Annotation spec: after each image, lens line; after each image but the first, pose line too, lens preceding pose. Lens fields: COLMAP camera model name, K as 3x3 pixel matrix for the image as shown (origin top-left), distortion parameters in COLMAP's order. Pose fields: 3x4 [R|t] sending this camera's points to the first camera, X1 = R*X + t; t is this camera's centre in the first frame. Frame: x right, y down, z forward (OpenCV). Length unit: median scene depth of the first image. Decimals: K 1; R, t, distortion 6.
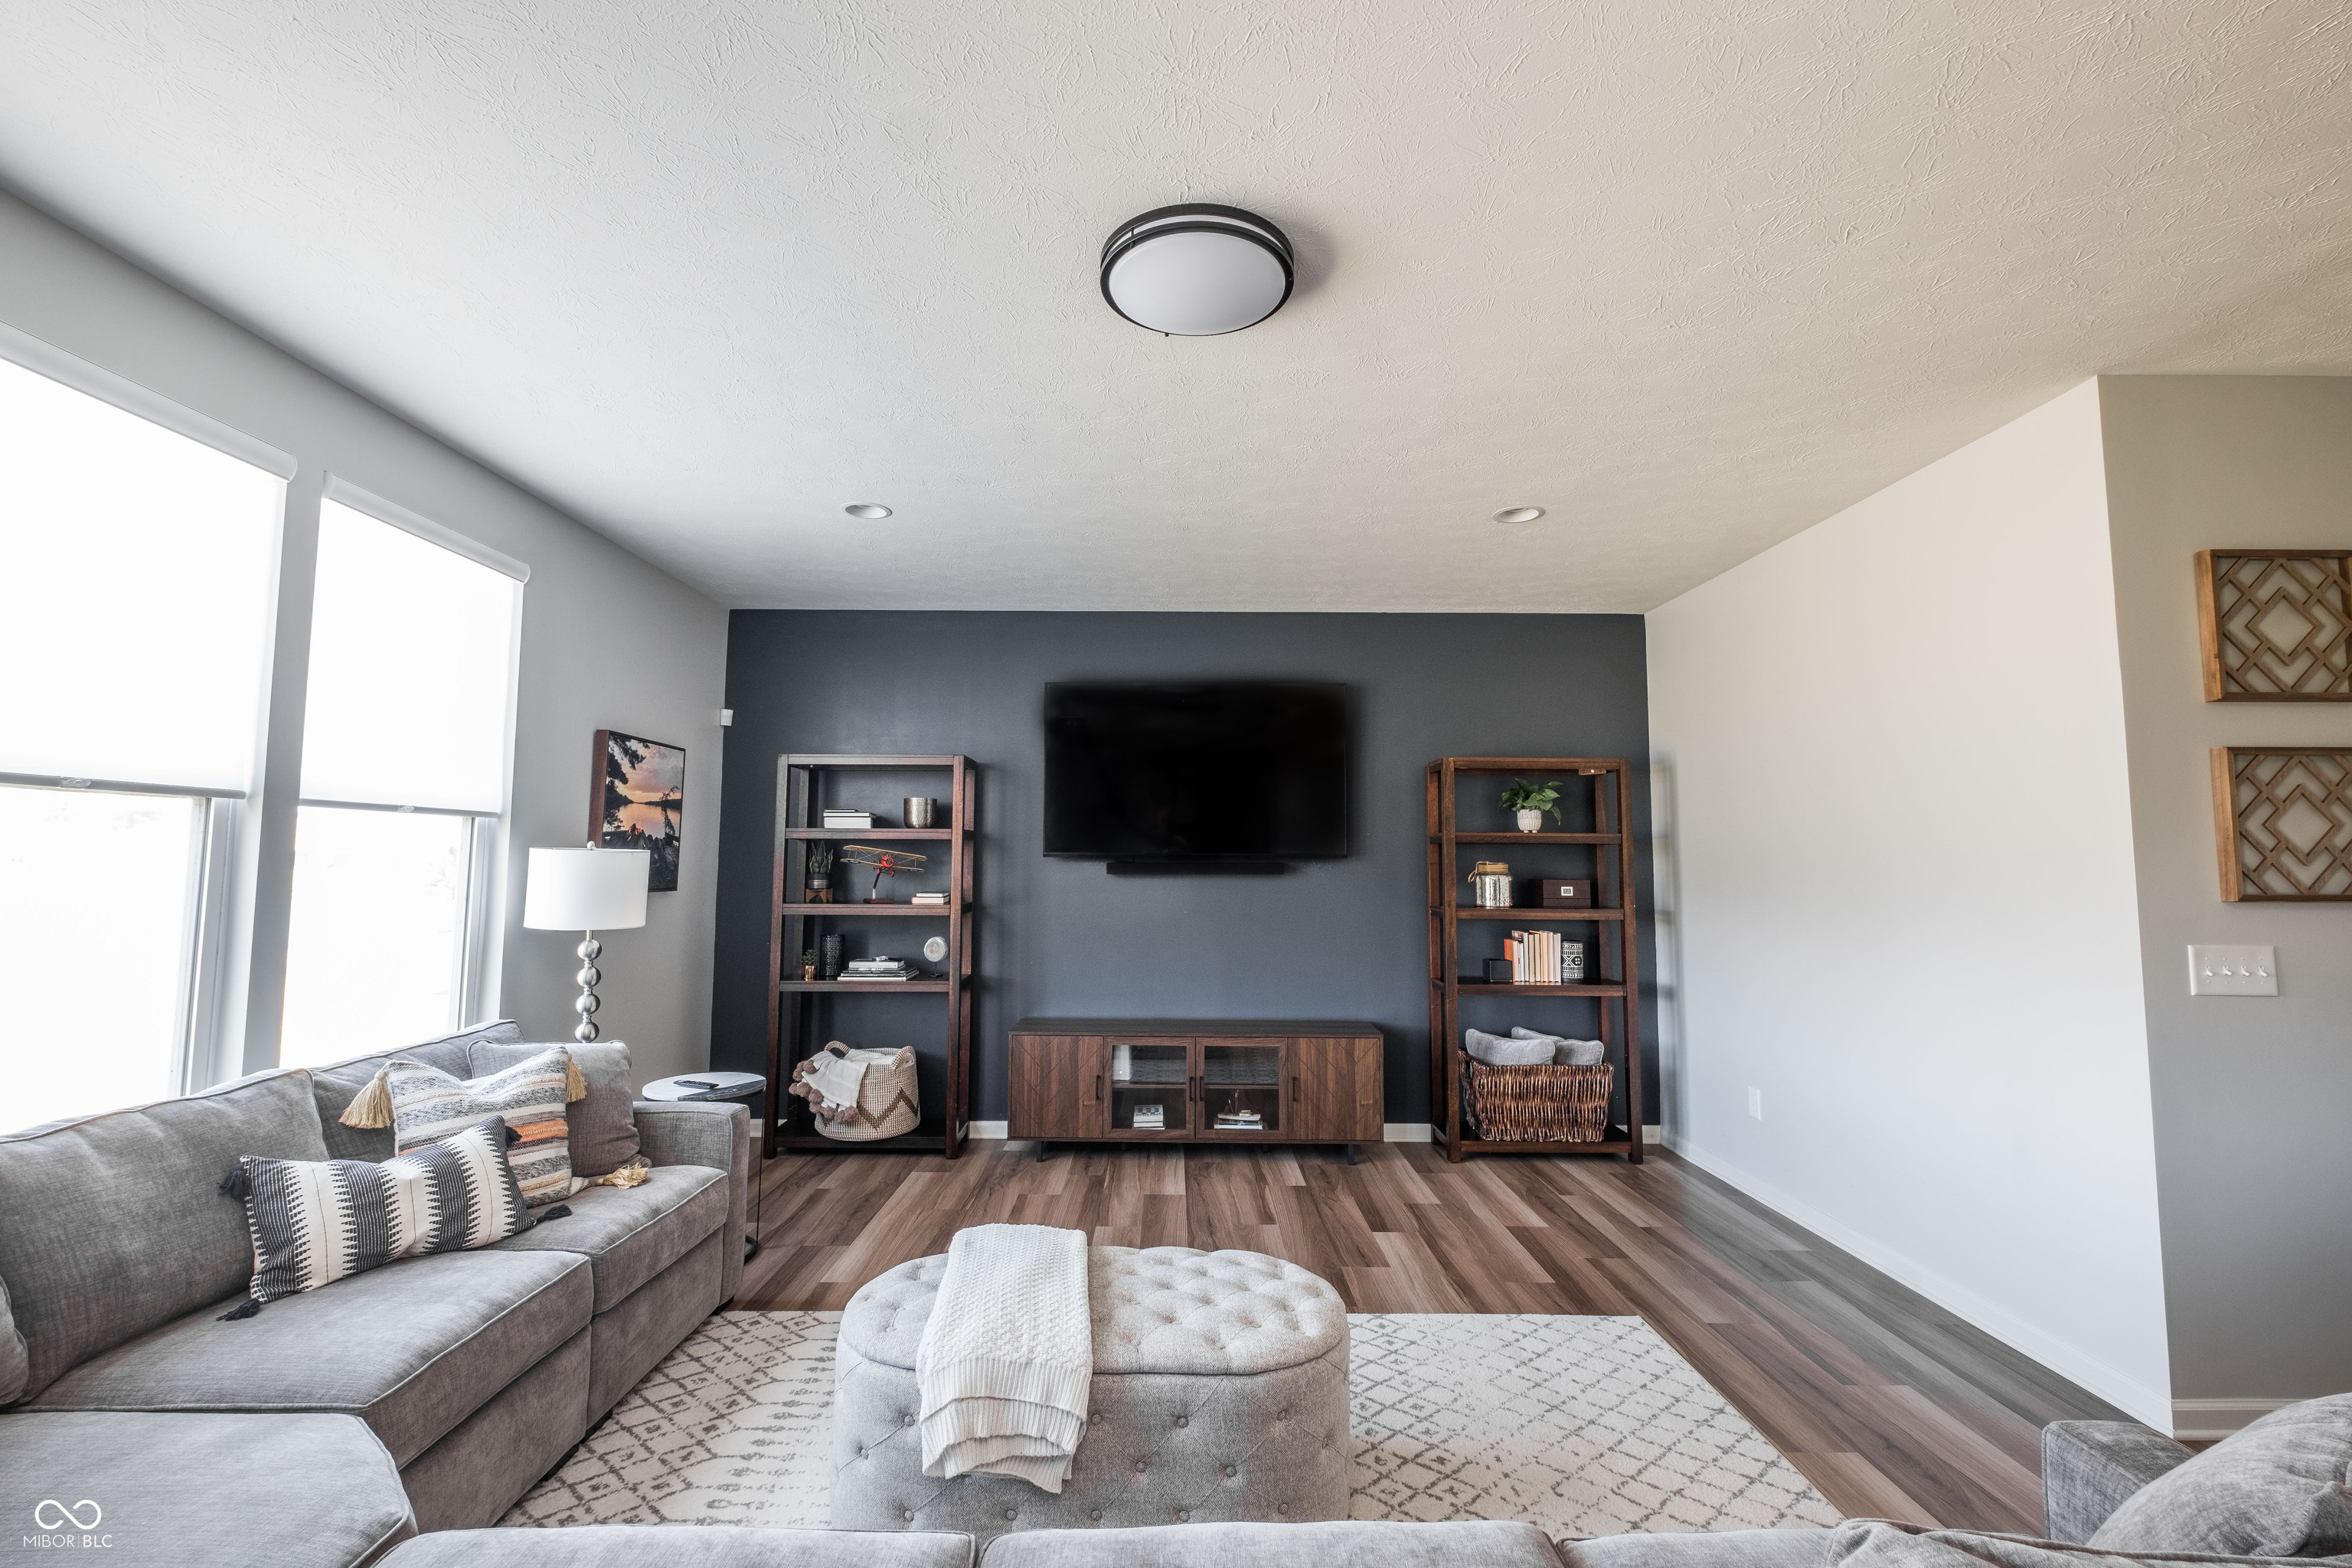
lens RADIAL K [[1014.6, 0, 1180.5], [0, 1014.6, 784.0], [0, 0, 1]] dist [-0.005533, -0.001318]
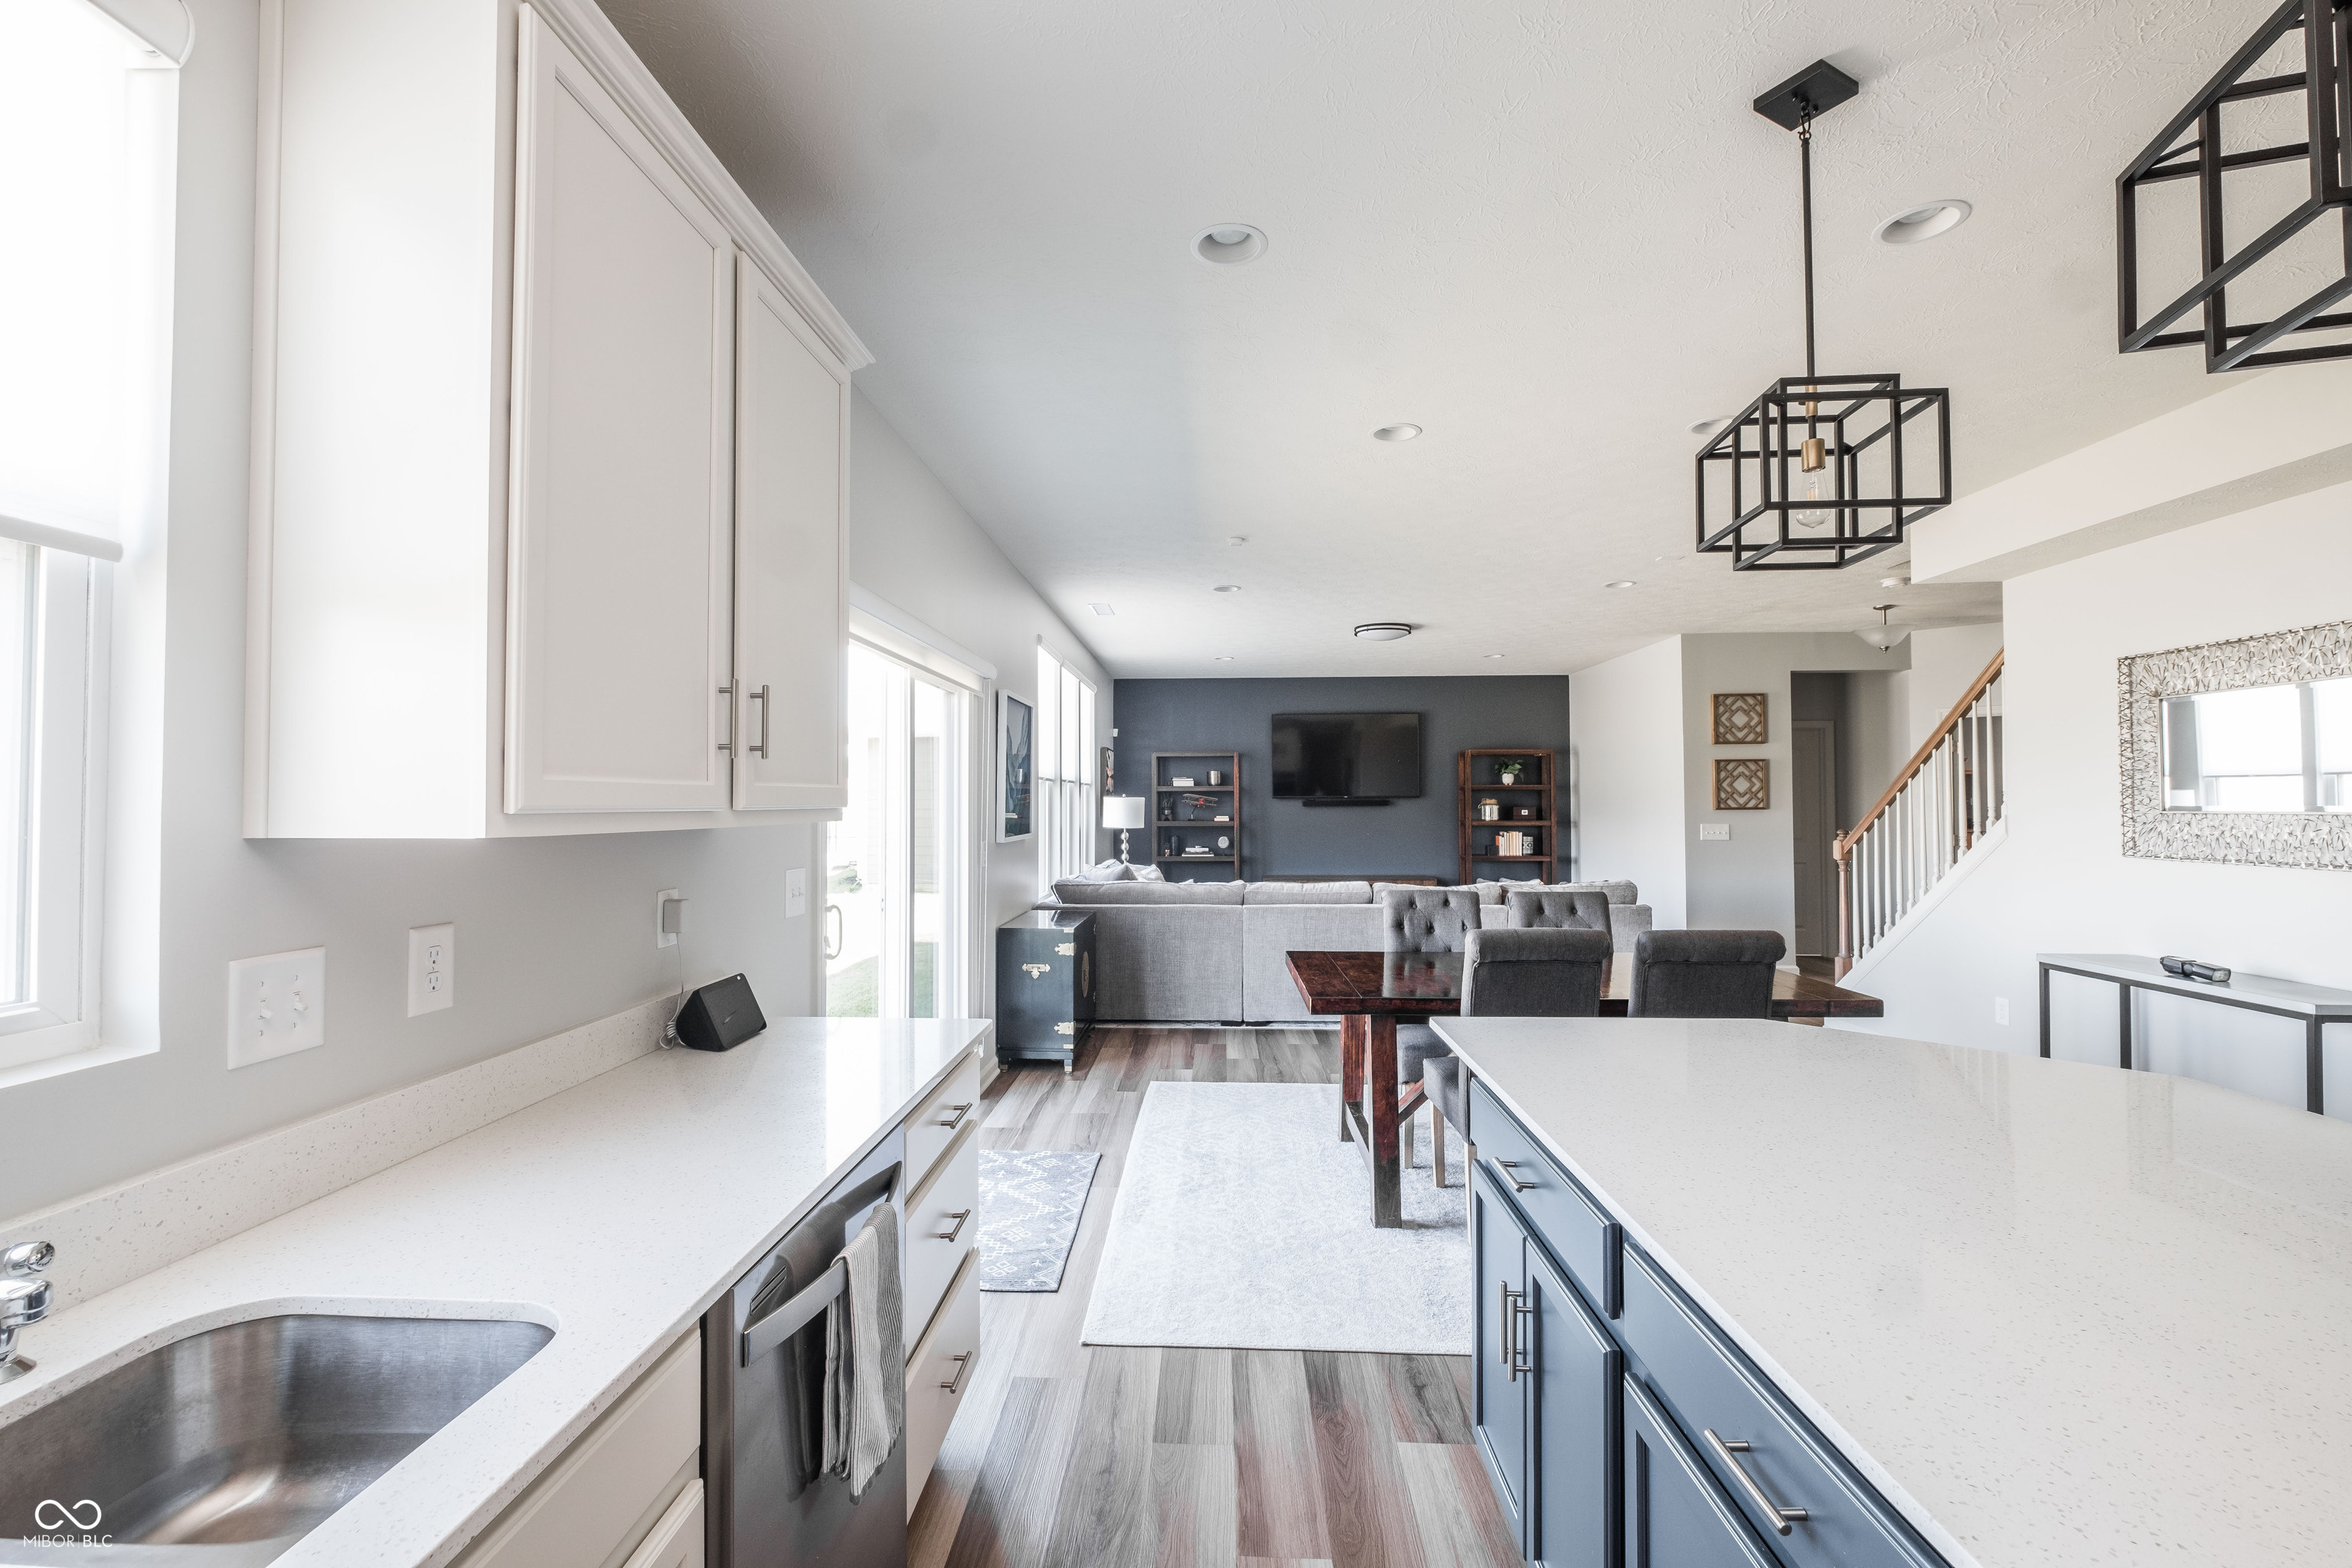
lens RADIAL K [[1014.6, 0, 1172.8], [0, 1014.6, 784.3], [0, 0, 1]] dist [-0.005533, -0.001318]
pose [[0.998491, -0.010795, -0.053843, -0.234123], [0.013994, 0.998136, 0.059404, -0.087007], [0.053101, -0.060068, 0.996781, -1.128553]]
